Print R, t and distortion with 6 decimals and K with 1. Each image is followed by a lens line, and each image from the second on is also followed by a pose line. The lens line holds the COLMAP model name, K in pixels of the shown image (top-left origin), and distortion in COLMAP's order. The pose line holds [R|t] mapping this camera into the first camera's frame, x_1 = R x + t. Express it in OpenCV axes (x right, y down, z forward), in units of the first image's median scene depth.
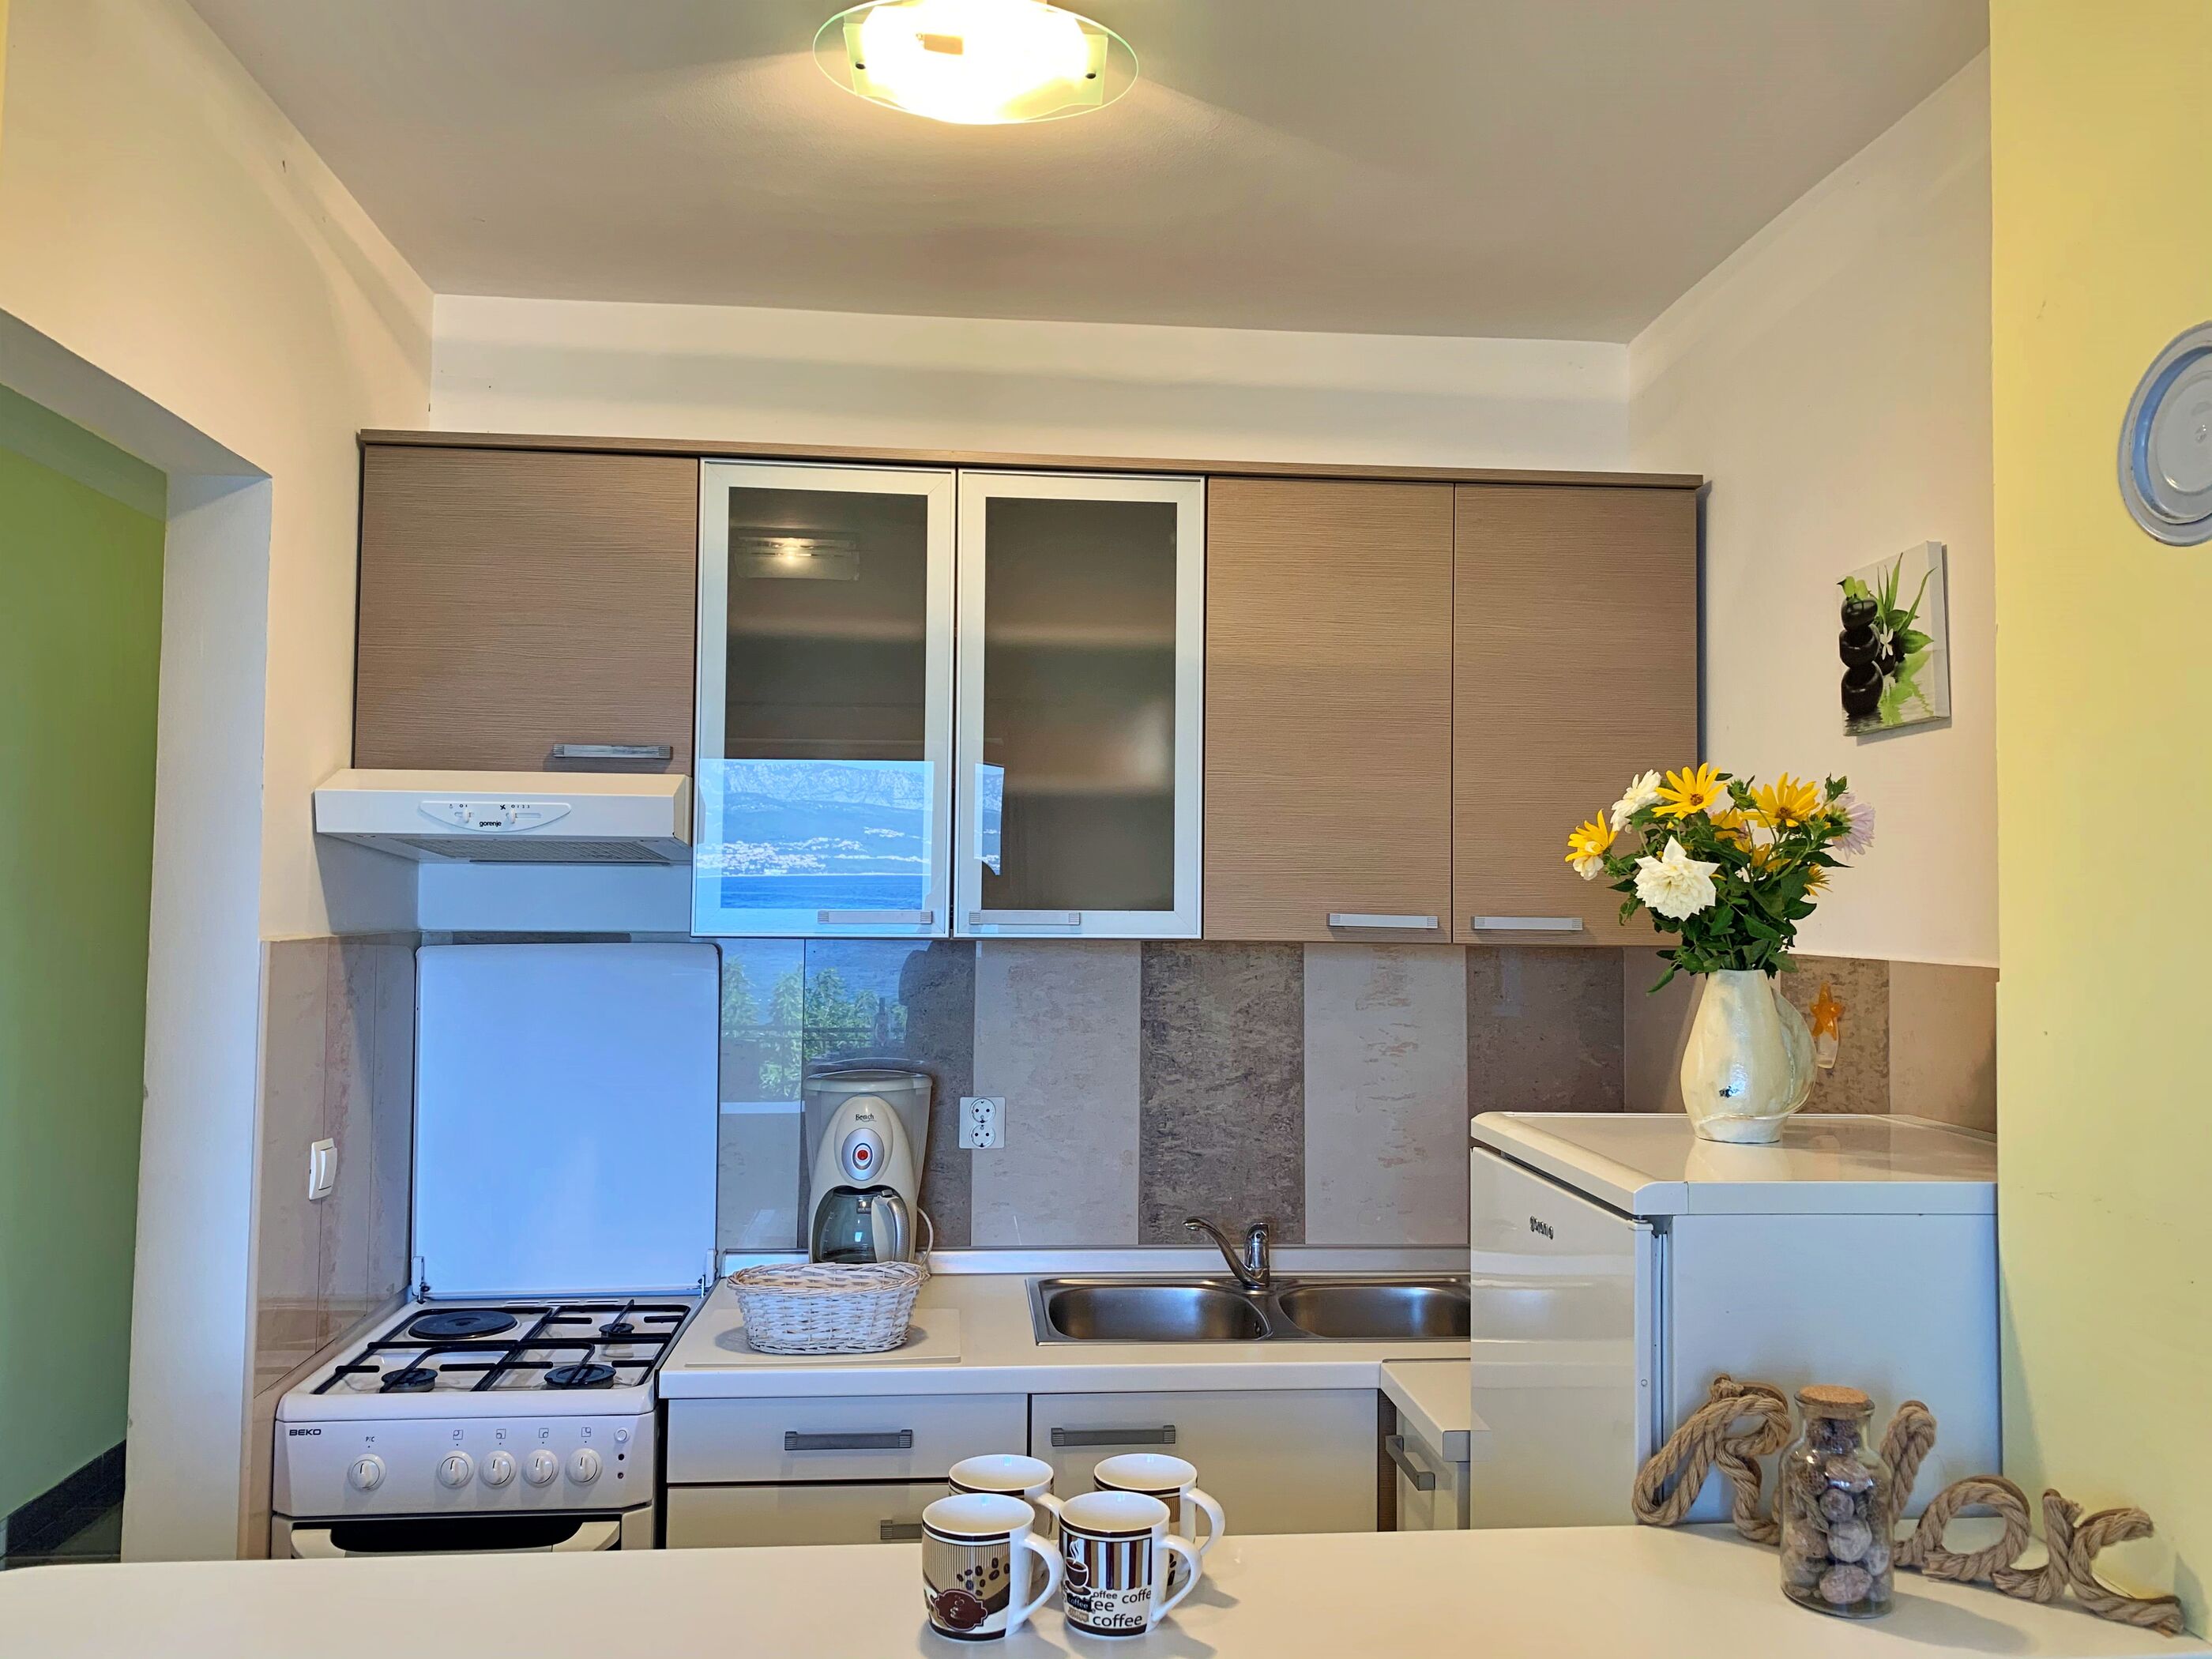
lens RADIAL K [[1701.0, 0, 1128.5], [0, 1701.0, 817.9], [0, 0, 1]] dist [0.038222, -0.039749]
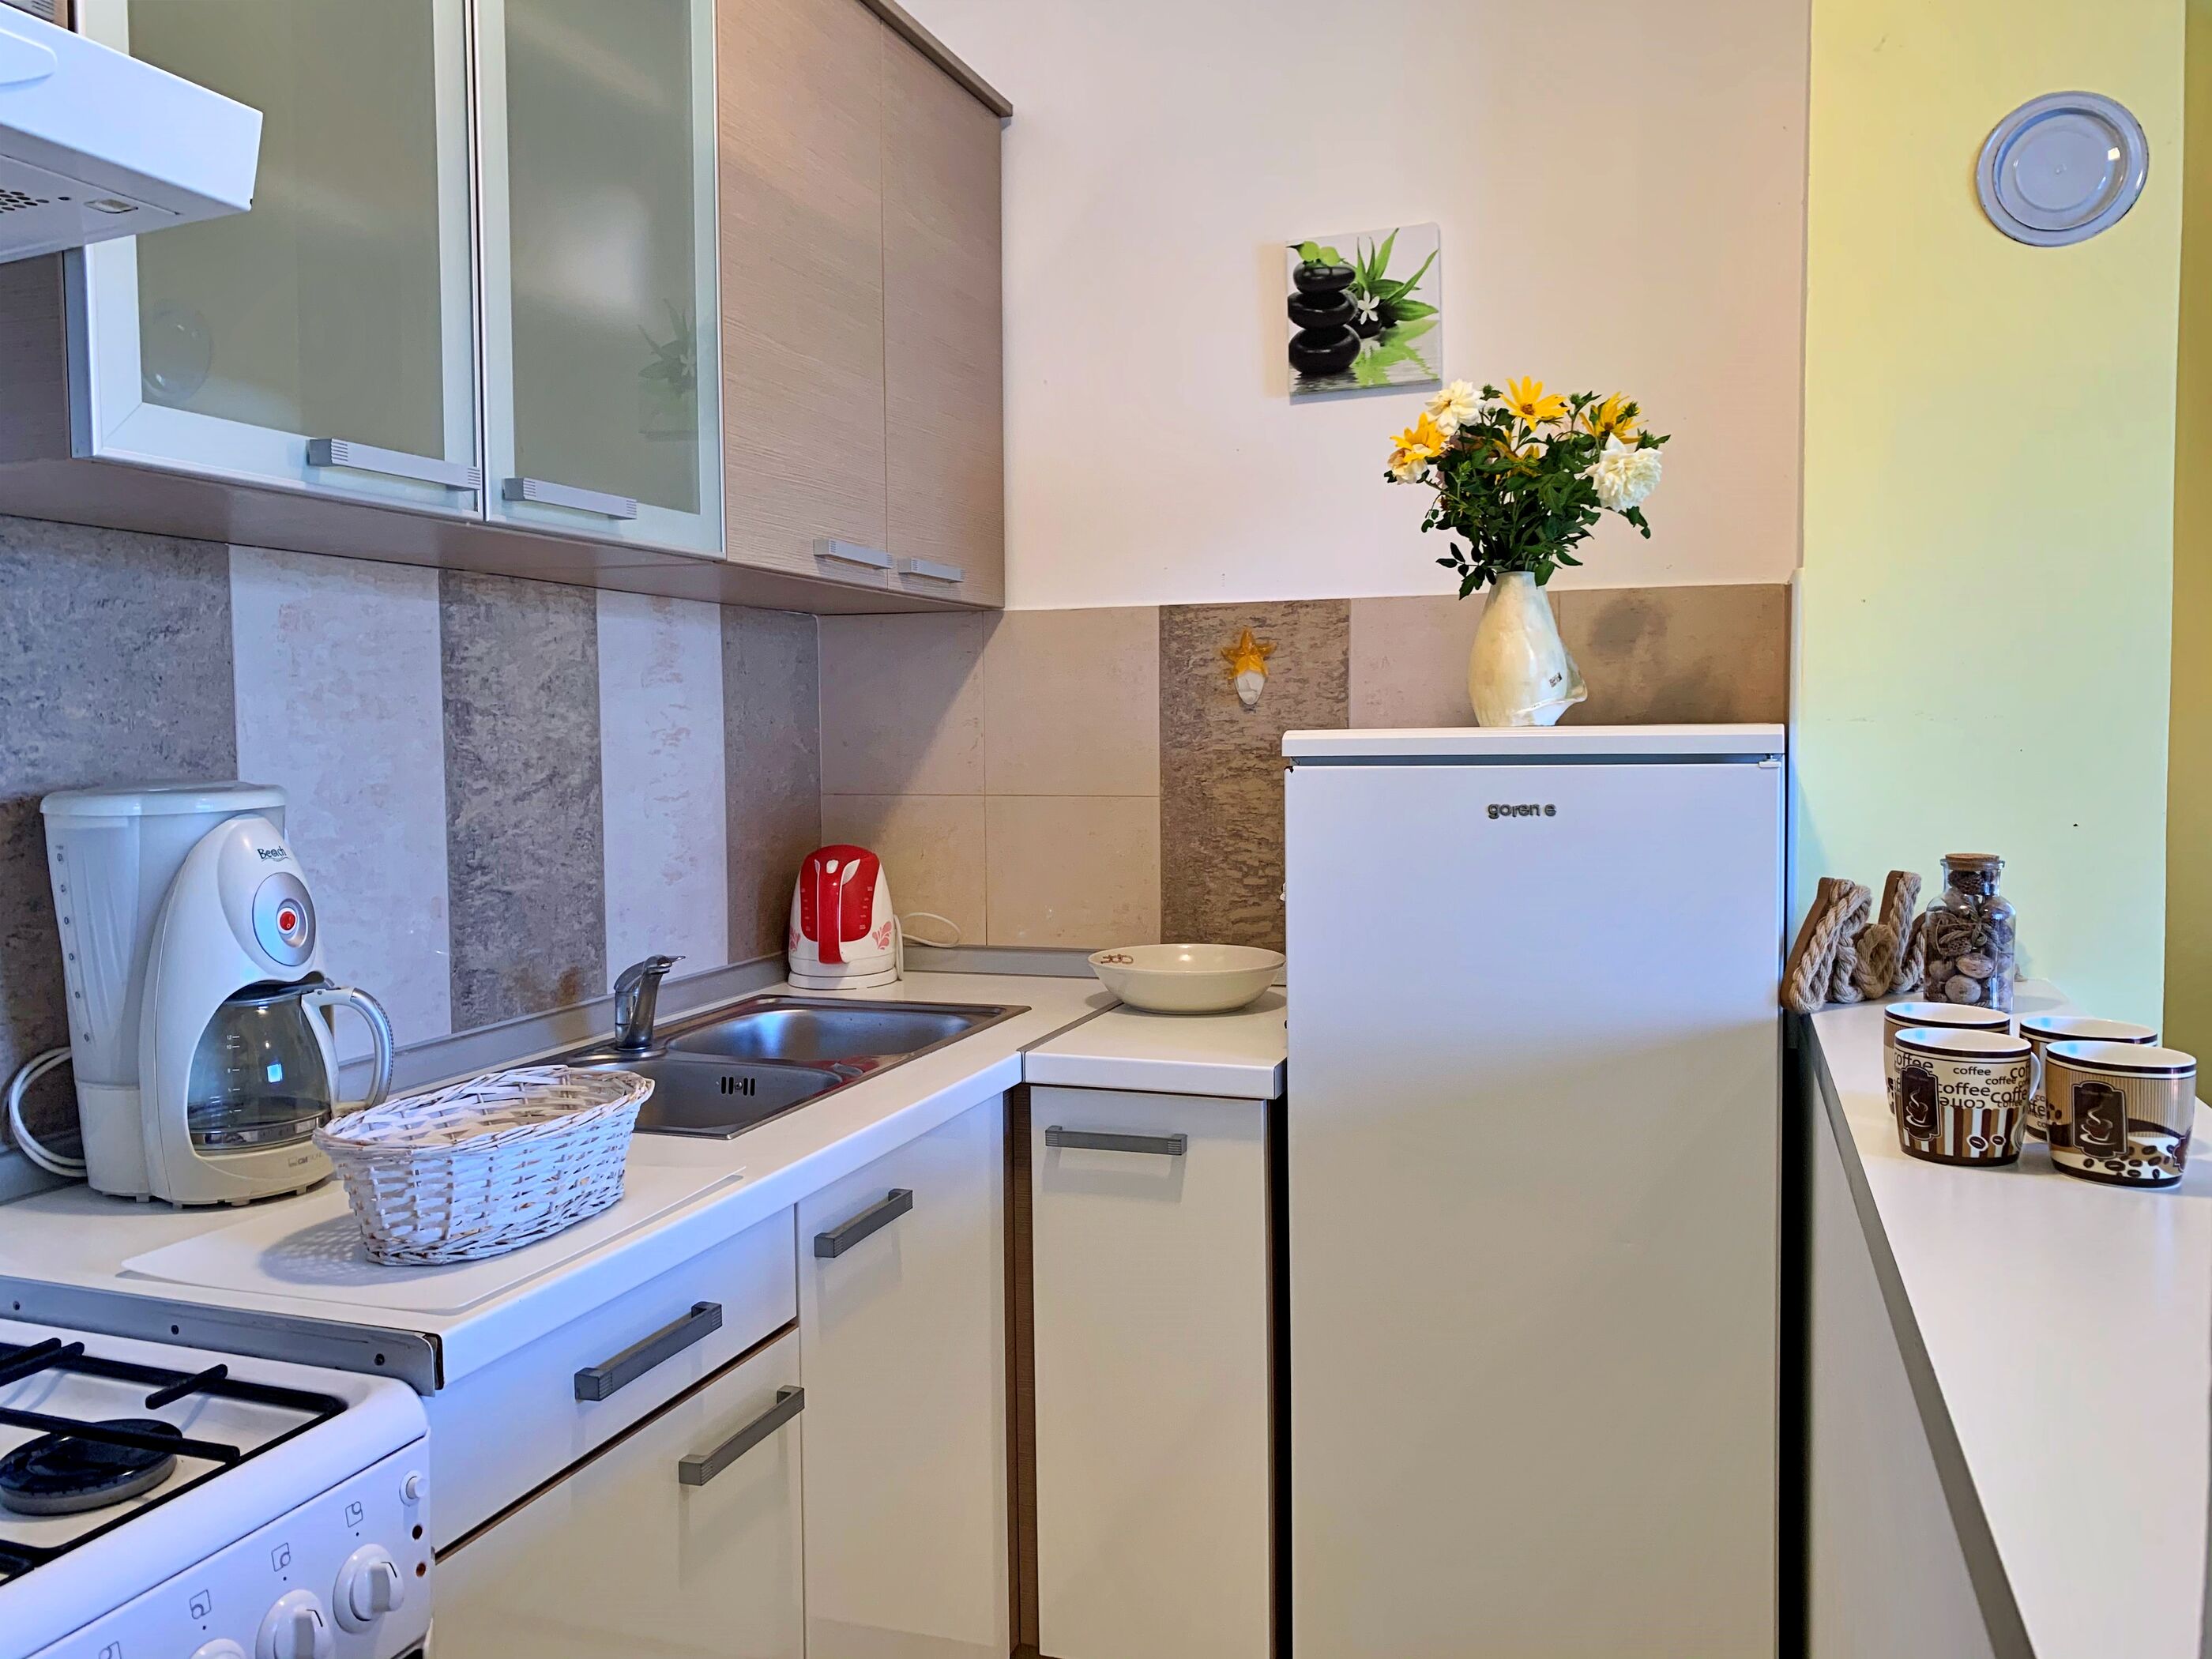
lens RADIAL K [[1701.0, 0, 1085.9], [0, 1701.0, 825.3], [0, 0, 1]] dist [0.038222, -0.039749]
pose [[0.426722, -0.067763, 0.901840, -0.606901], [-0.028797, 0.995665, 0.088439, 0.128026], [-0.903924, -0.063709, 0.422921, 0.621004]]
